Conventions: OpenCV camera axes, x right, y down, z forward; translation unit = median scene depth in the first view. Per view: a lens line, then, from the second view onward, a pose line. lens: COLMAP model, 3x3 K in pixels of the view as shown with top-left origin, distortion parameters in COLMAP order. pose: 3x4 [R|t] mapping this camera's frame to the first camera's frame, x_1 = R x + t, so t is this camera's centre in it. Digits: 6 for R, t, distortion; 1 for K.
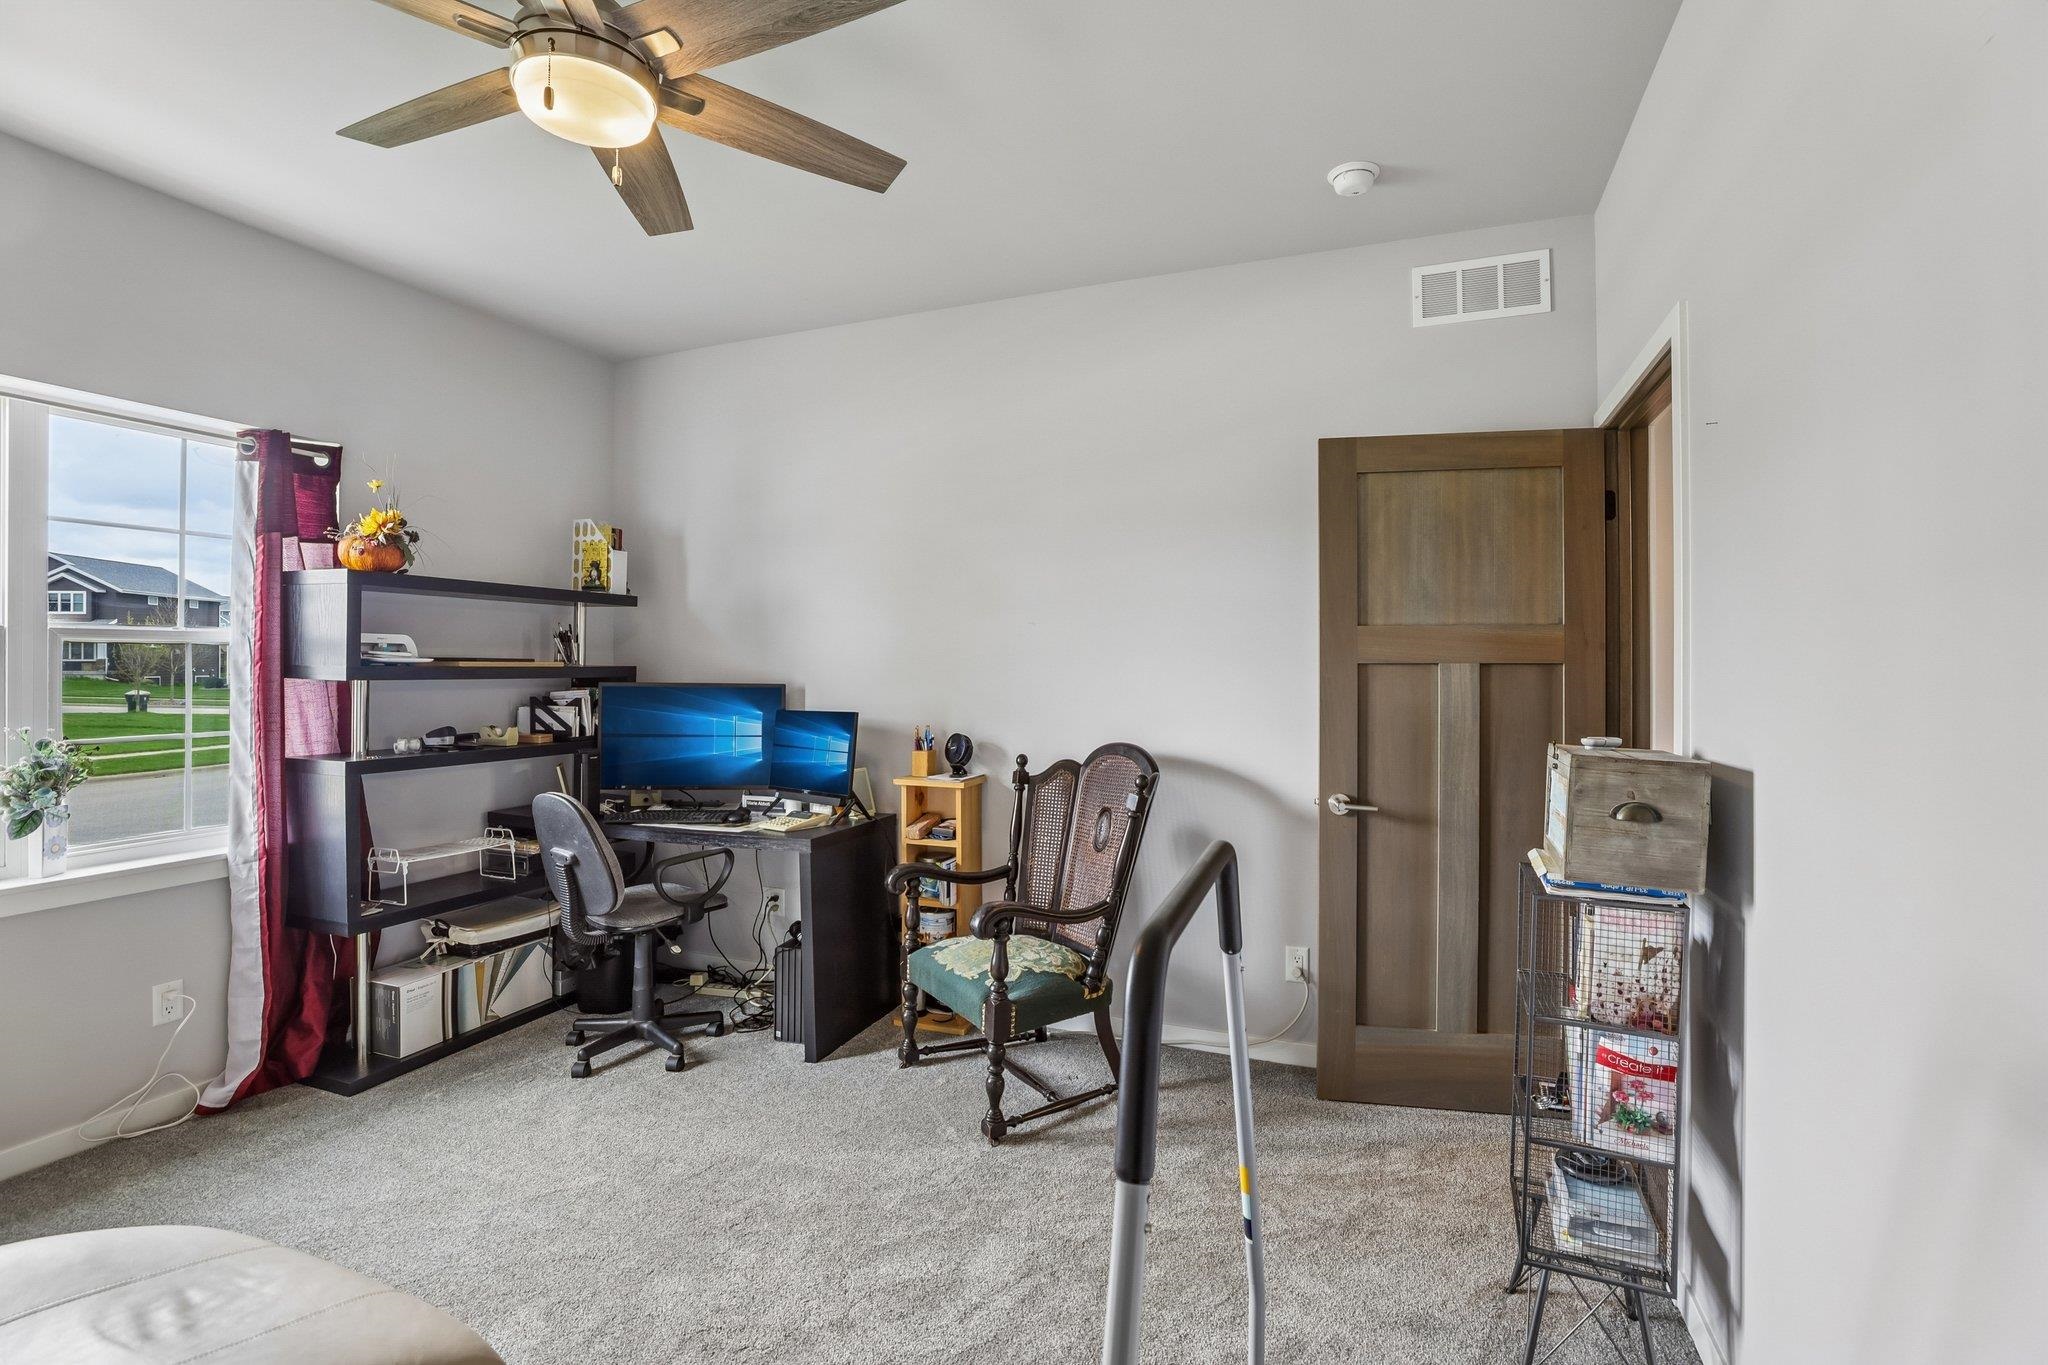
lens RADIAL K [[925.0, 0, 1024.0], [0, 925.0, 682.5], [0, 0, 1]] dist [-0.052758, 0.015551]
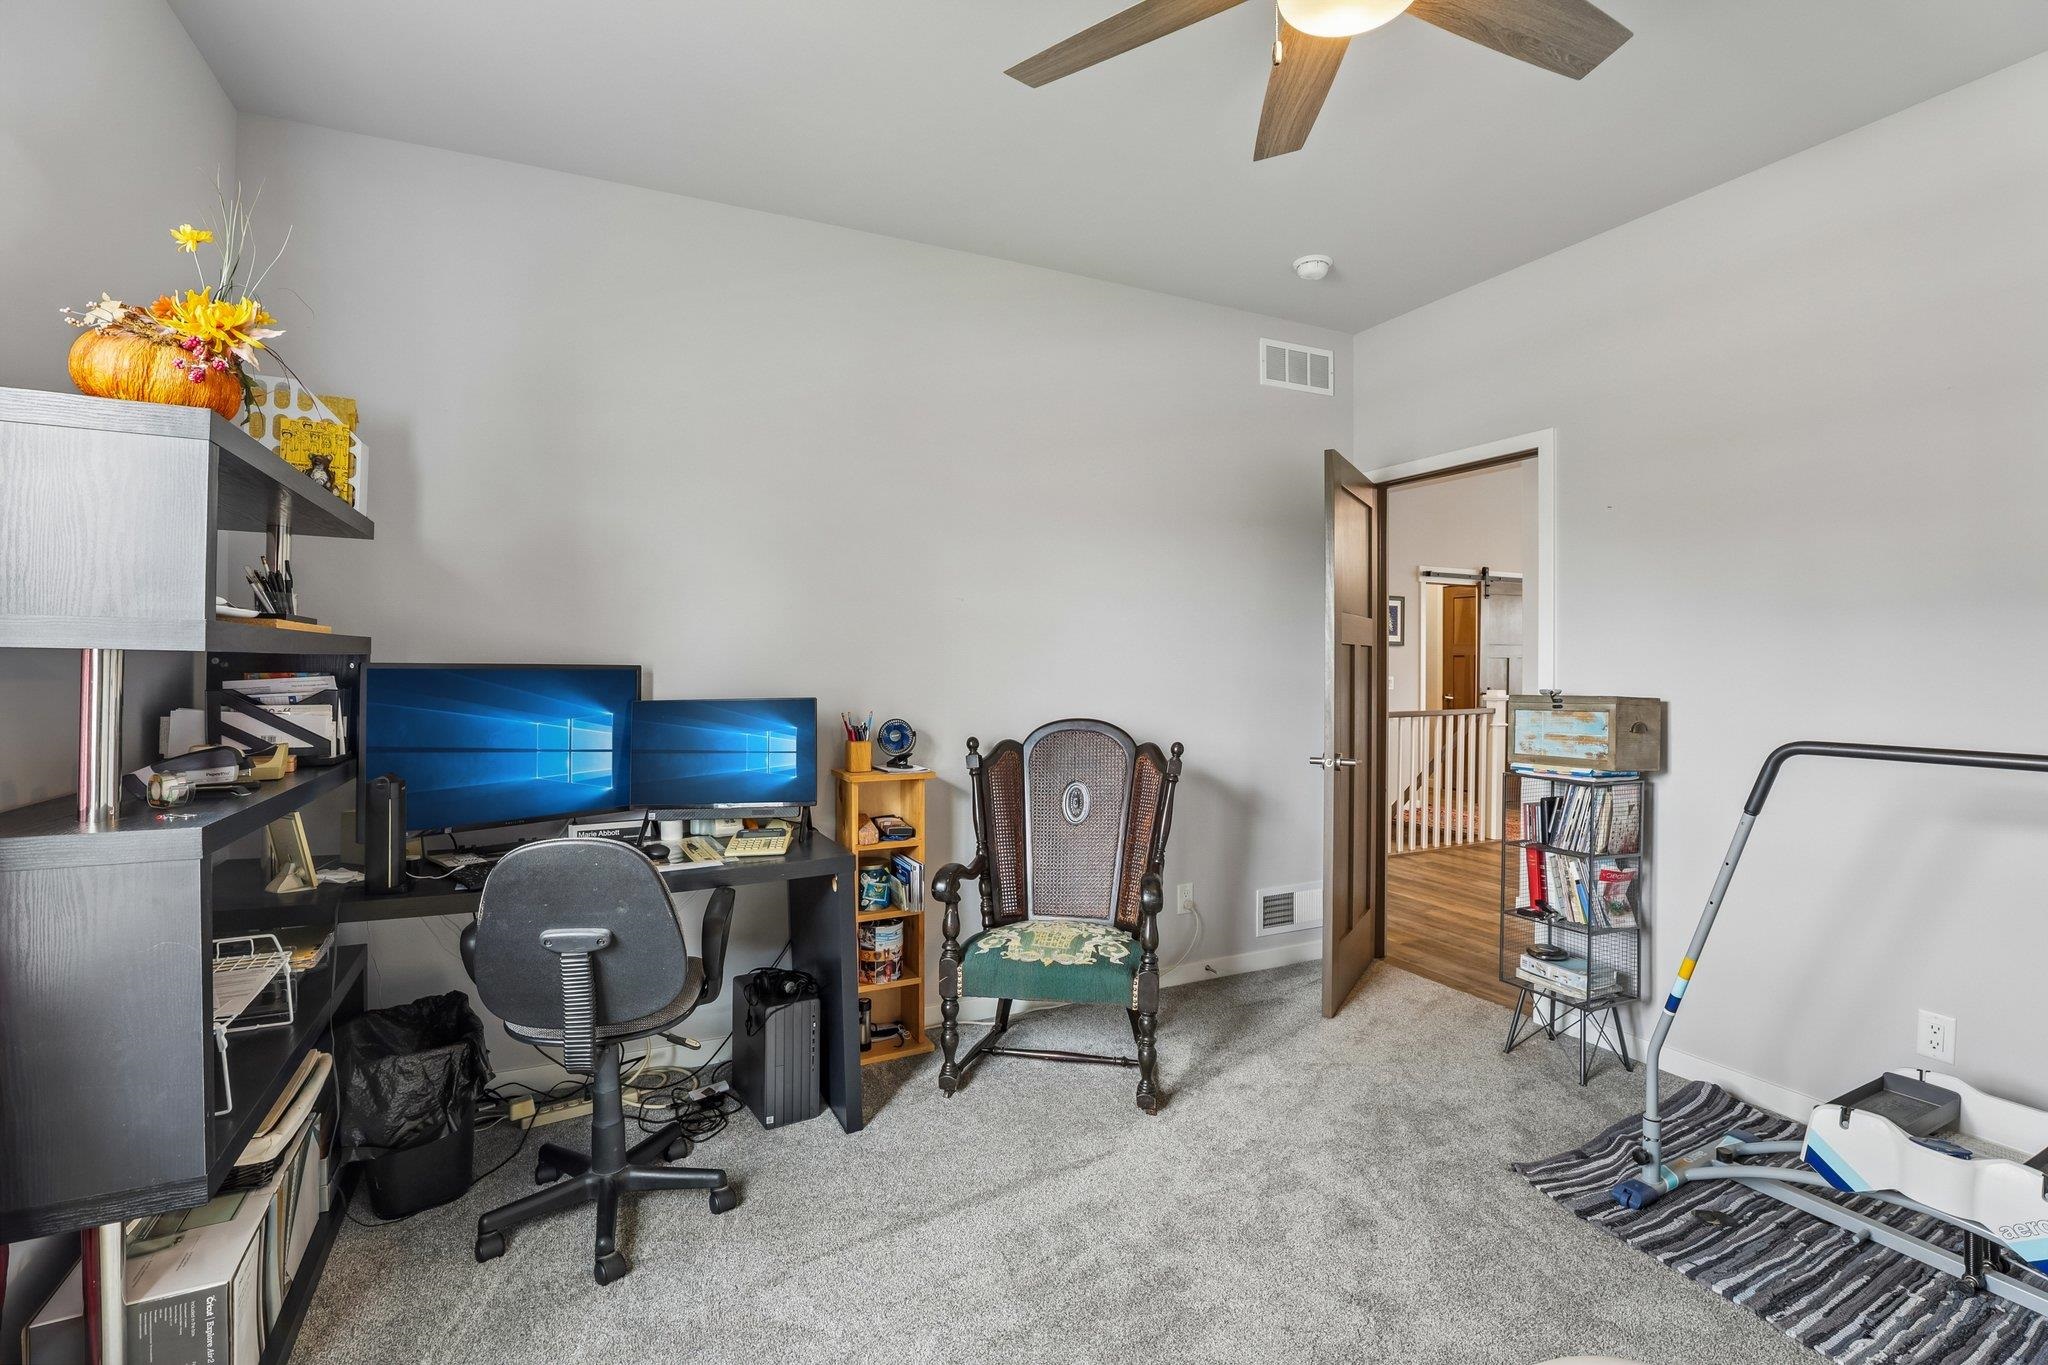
lens RADIAL K [[925.0, 0, 1024.0], [0, 925.0, 682.5], [0, 0, 1]] dist [-0.052758, 0.015551]
pose [[0.678722, -0.015950, 0.734222, -0.662492], [0.009901, 0.999872, 0.012569, 0.010445], [-0.734329, -0.001261, 0.678793, 0.319840]]
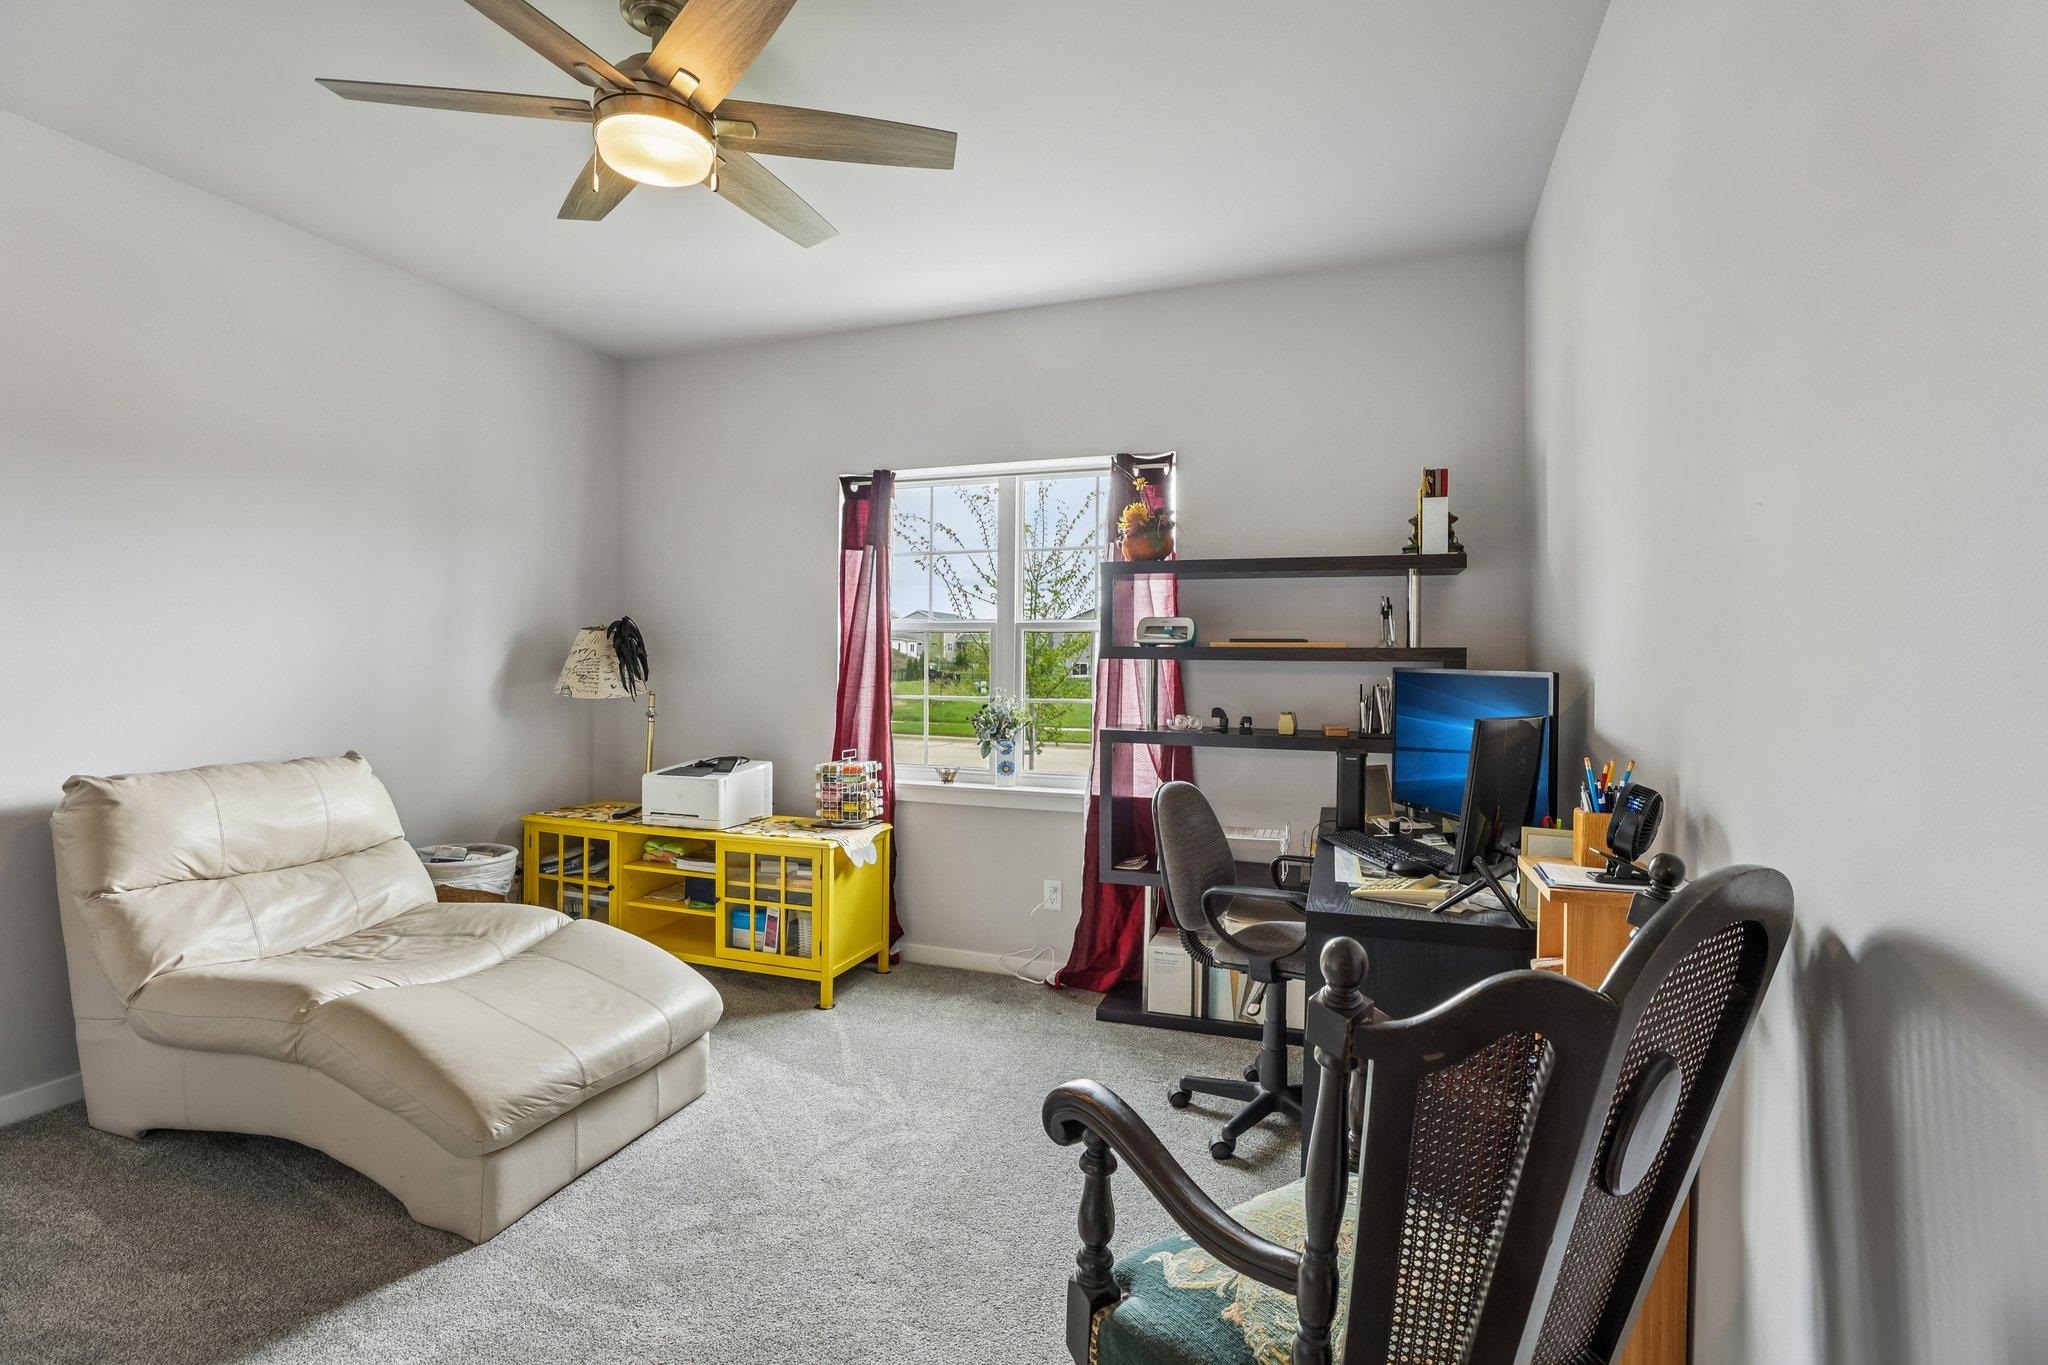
lens RADIAL K [[925.0, 0, 1024.0], [0, 925.0, 682.5], [0, 0, 1]] dist [-0.052758, 0.015551]
pose [[0.029938, 0.028207, -0.999154, 0.357026], [-0.018098, 0.999453, 0.027673, -0.005640], [0.999388, 0.017254, 0.030432, 0.722154]]
